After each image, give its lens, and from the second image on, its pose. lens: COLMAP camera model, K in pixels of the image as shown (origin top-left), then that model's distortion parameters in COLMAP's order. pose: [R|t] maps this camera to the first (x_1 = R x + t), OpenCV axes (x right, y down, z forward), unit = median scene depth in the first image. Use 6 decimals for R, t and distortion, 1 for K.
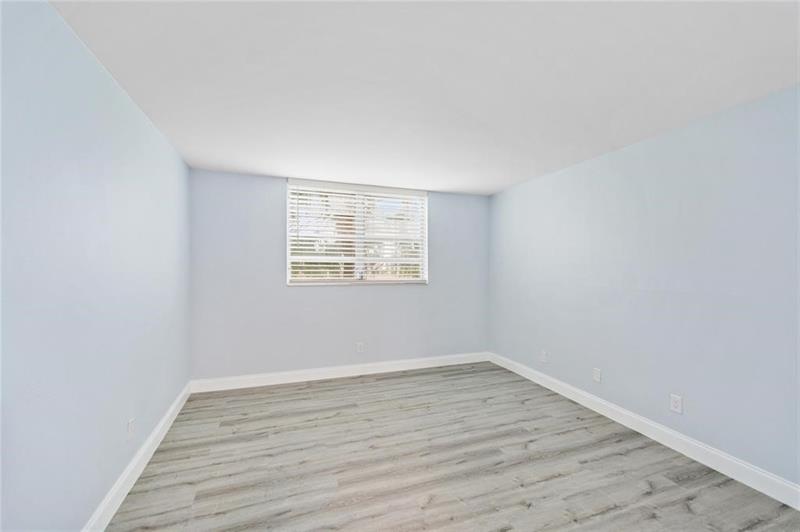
lens RADIAL K [[352.6, 0, 400.0], [0, 352.6, 266.0], [0, 0, 1]] dist [0.000005, -0.000033]
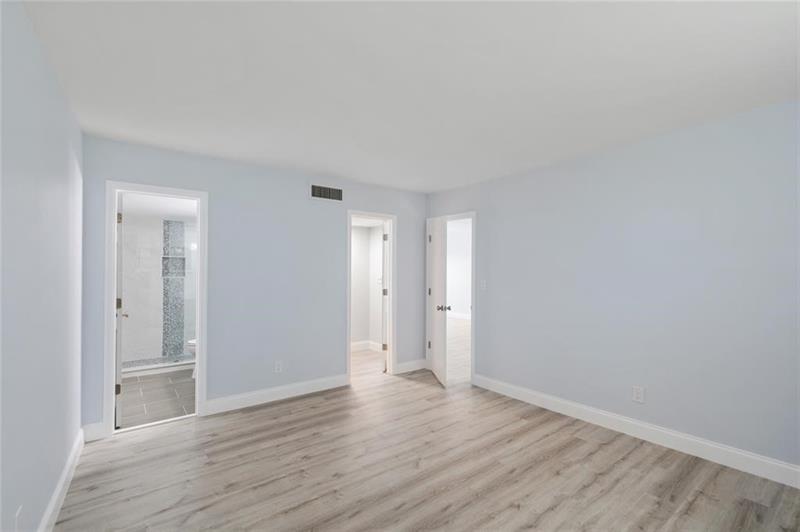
lens RADIAL K [[365.6, 0, 400.0], [0, 365.6, 266.0], [0, 0, 1]] dist [0.002403, 0.000047]
pose [[-0.954474, -0.004504, -0.298260, 0.402751], [0.001525, 0.999799, -0.019979, 0.012391], [0.298290, -0.019524, -0.954275, 1.706026]]
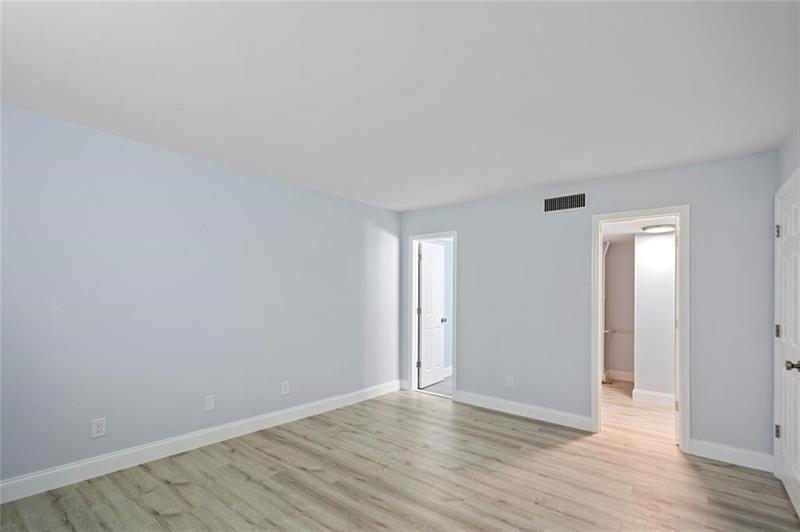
lens RADIAL K [[357.4, 0, 399.4], [0, 357.4, 290.4], [0, 0, 1]] dist [0.000558, -0.000203]
pose [[-0.514697, -0.002639, 0.857368, -0.617470], [-0.014861, 0.999872, -0.005844, 0.015445], [-0.857244, -0.015749, -0.514670, 1.343489]]
